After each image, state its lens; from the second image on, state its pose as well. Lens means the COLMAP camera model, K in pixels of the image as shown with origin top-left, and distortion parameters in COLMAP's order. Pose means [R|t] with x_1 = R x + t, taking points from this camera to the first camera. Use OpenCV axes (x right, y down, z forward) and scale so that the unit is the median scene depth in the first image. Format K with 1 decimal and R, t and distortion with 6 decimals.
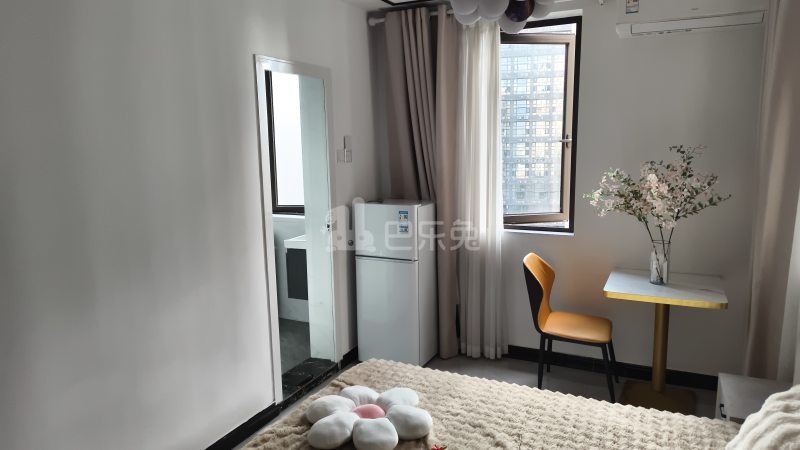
lens RADIAL K [[541.7, 0, 398.9], [0, 541.7, 228.9], [0, 0, 1]] dist [0.008557, 0.004948]
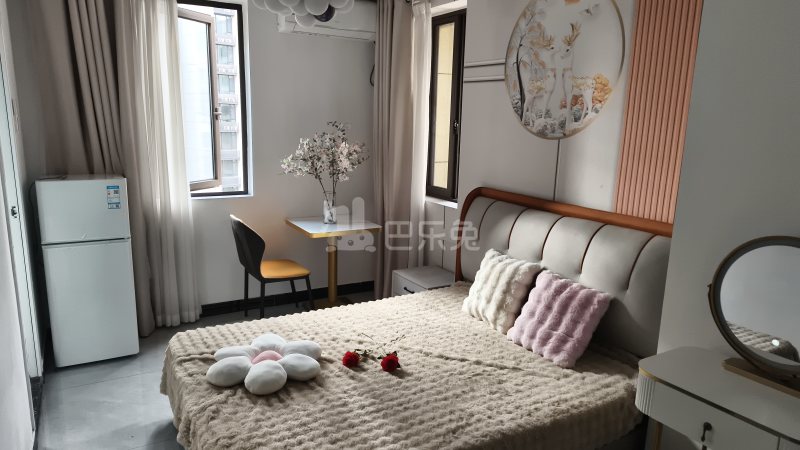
lens RADIAL K [[541.7, 0, 397.8], [0, 541.7, 225.2], [0, 0, 1]] dist [0.008557, 0.004948]
pose [[0.563876, -0.134857, 0.814774, -0.476987], [0.096004, 0.990593, 0.097516, -0.010056], [-0.820260, 0.023234, 0.571518, 0.080439]]
